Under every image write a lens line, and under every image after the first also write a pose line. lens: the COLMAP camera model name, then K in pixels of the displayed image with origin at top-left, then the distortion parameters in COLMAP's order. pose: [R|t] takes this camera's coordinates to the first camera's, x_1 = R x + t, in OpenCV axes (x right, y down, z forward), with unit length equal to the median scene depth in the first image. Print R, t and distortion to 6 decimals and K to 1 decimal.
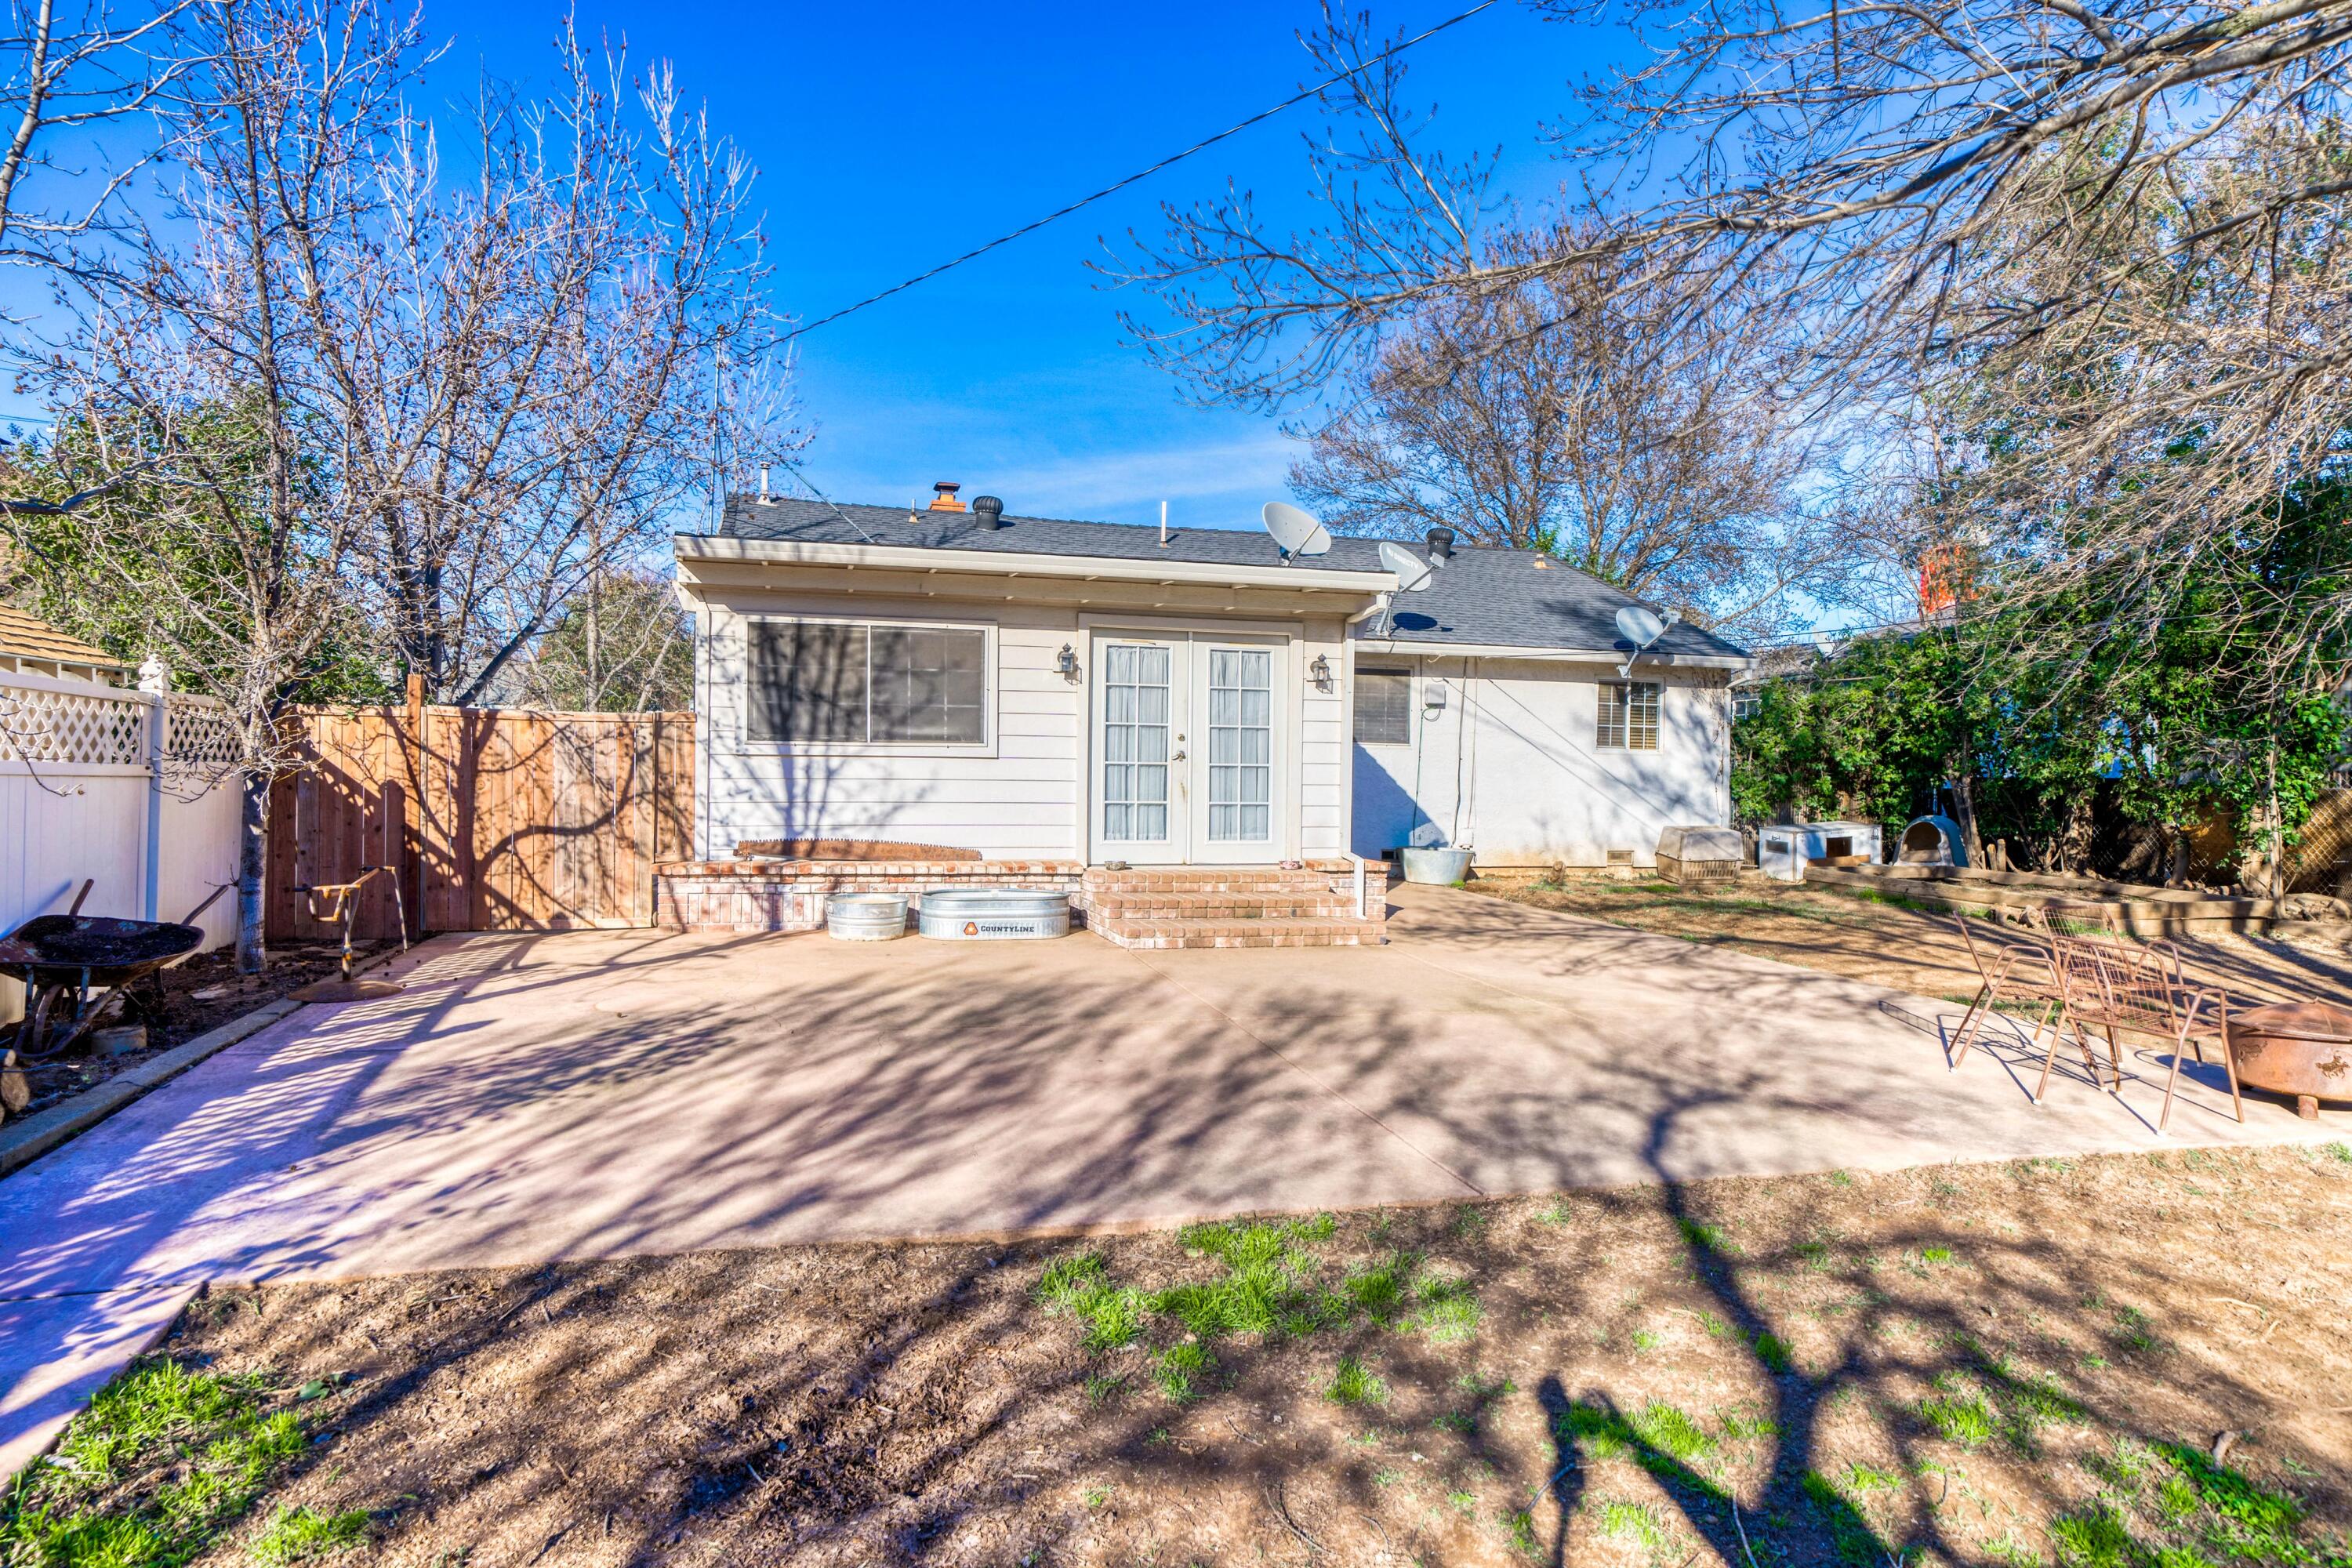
lens RADIAL K [[1336.5, 0, 1175.5], [0, 1336.5, 777.7], [0, 0, 1]] dist [0.003013, 0.000285]
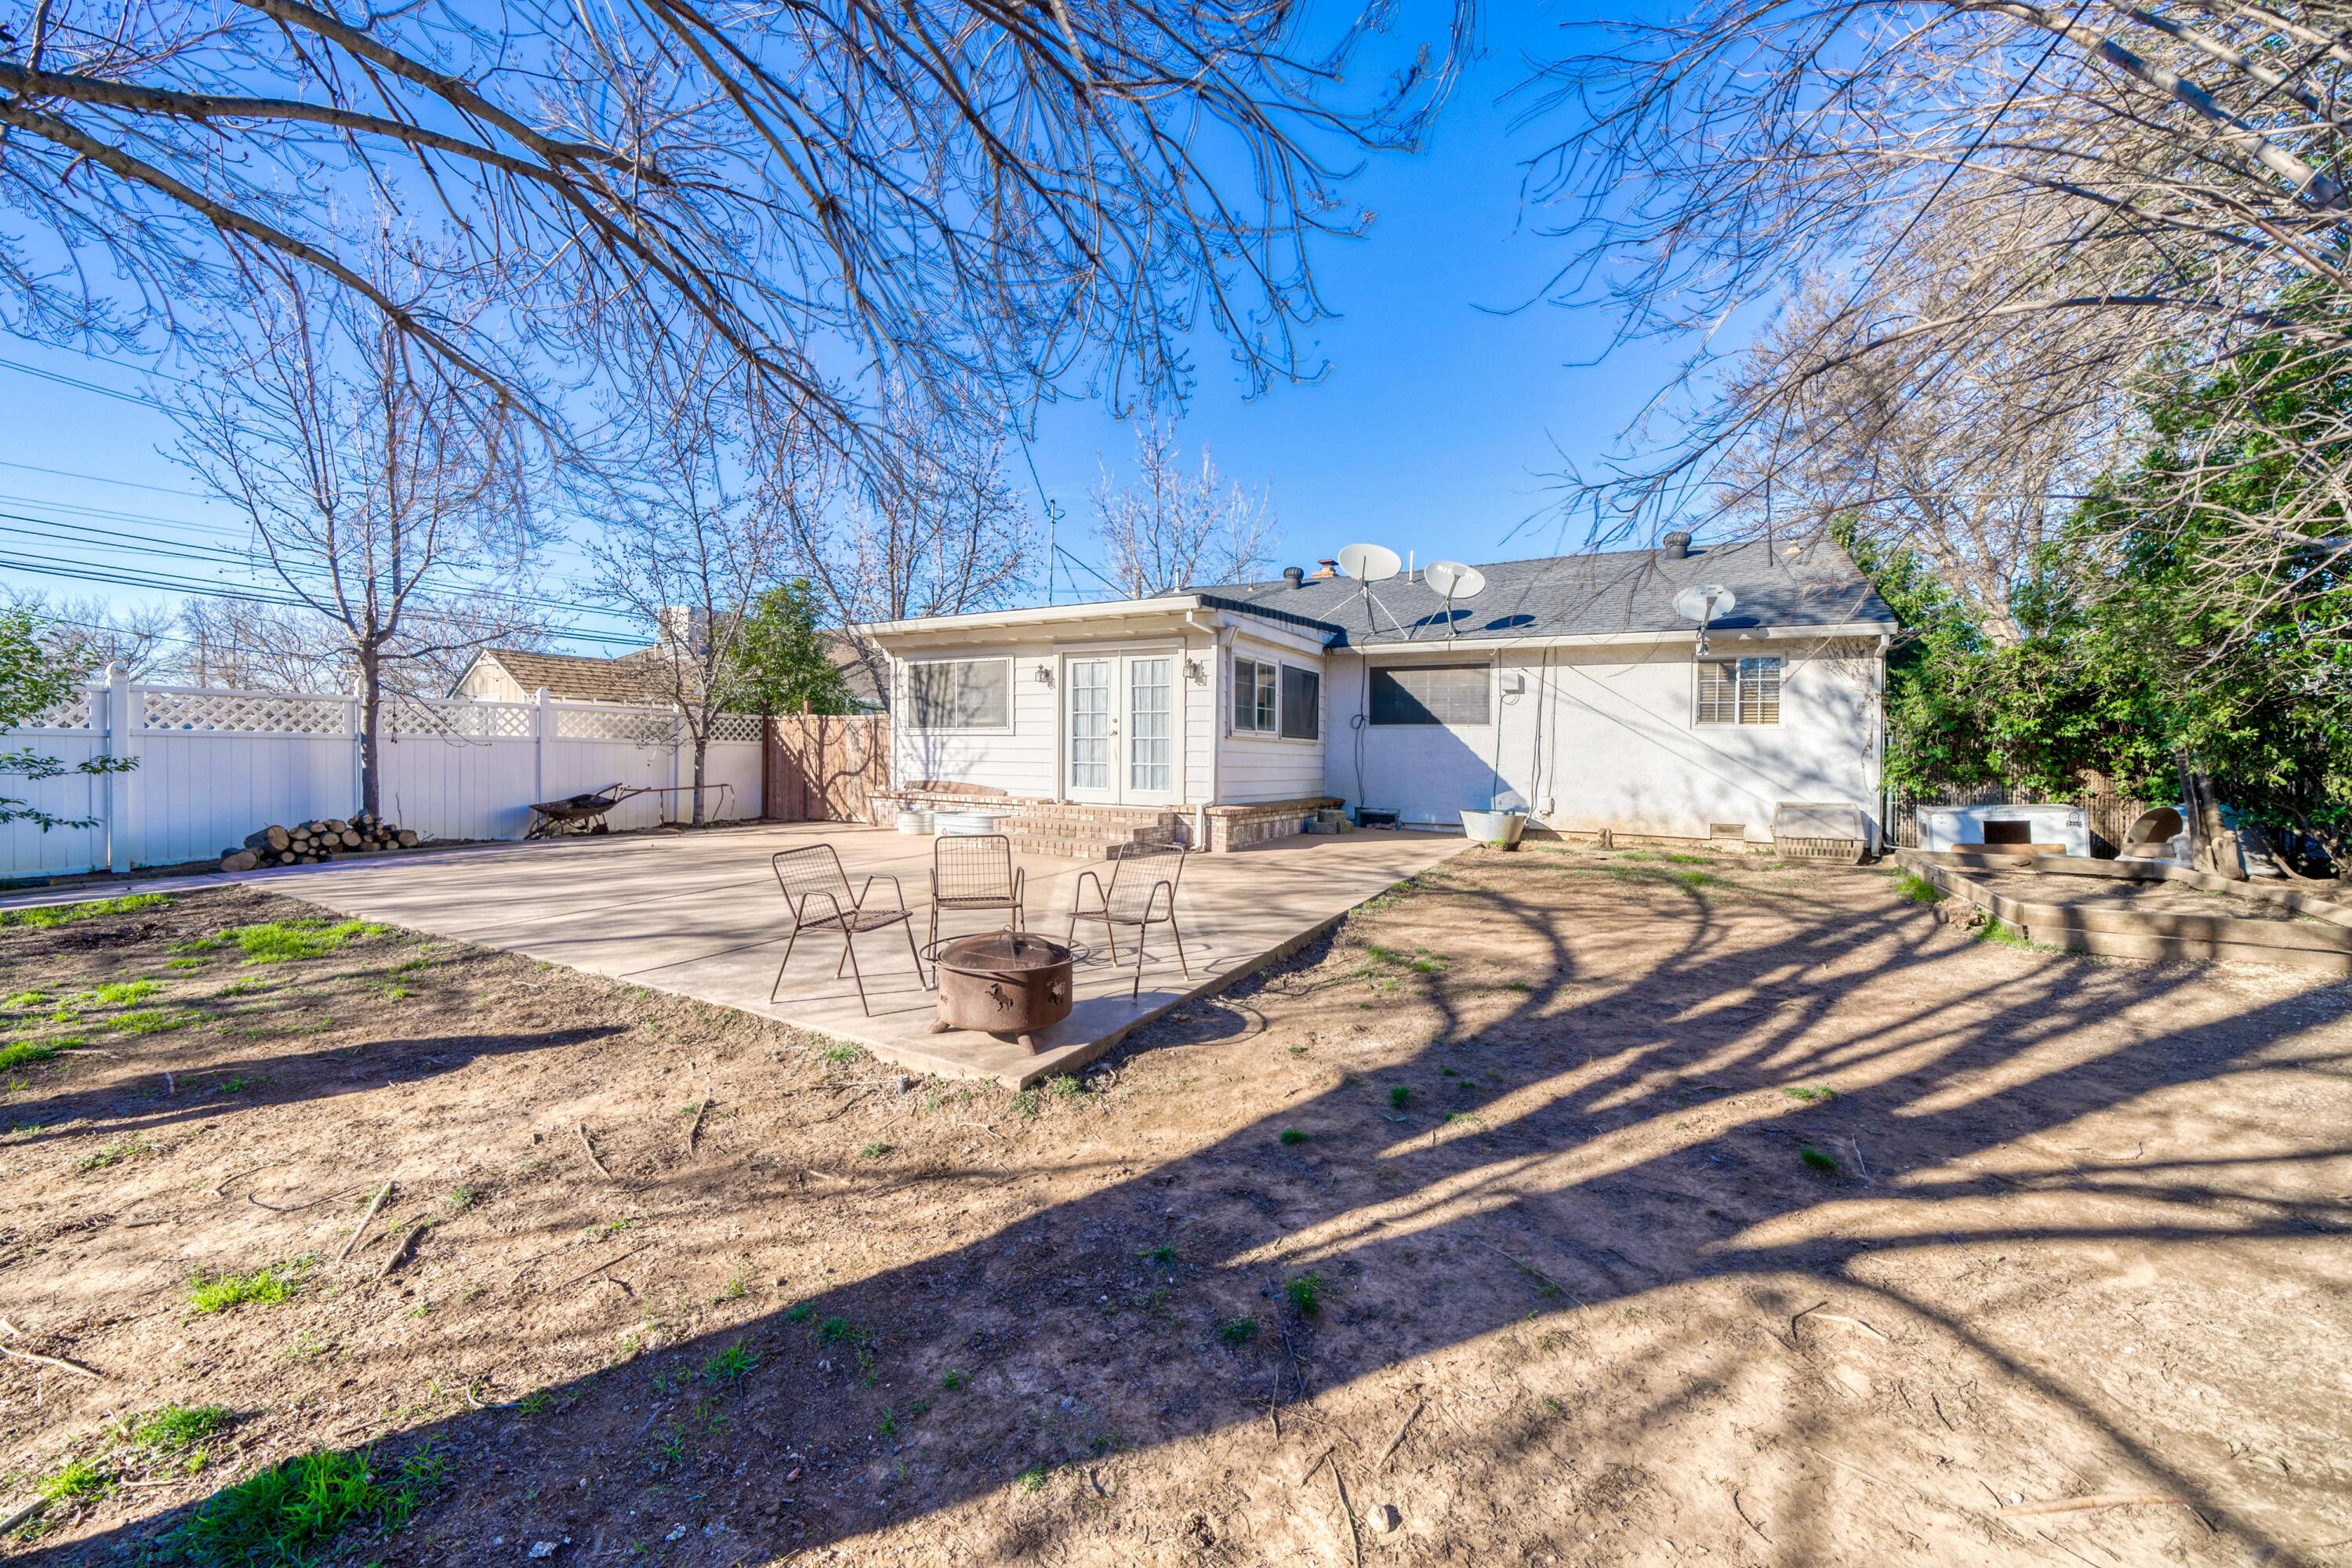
lens RADIAL K [[891.8, 0, 1175.2], [0, 891.8, 782.4], [0, 0, 1]] dist [0.001002, 0.000034]
pose [[0.713268, 0.018377, -0.700651, 0.762711], [-0.009084, 0.999815, 0.016975, 0.022494], [0.700833, -0.005743, 0.713302, 0.324046]]
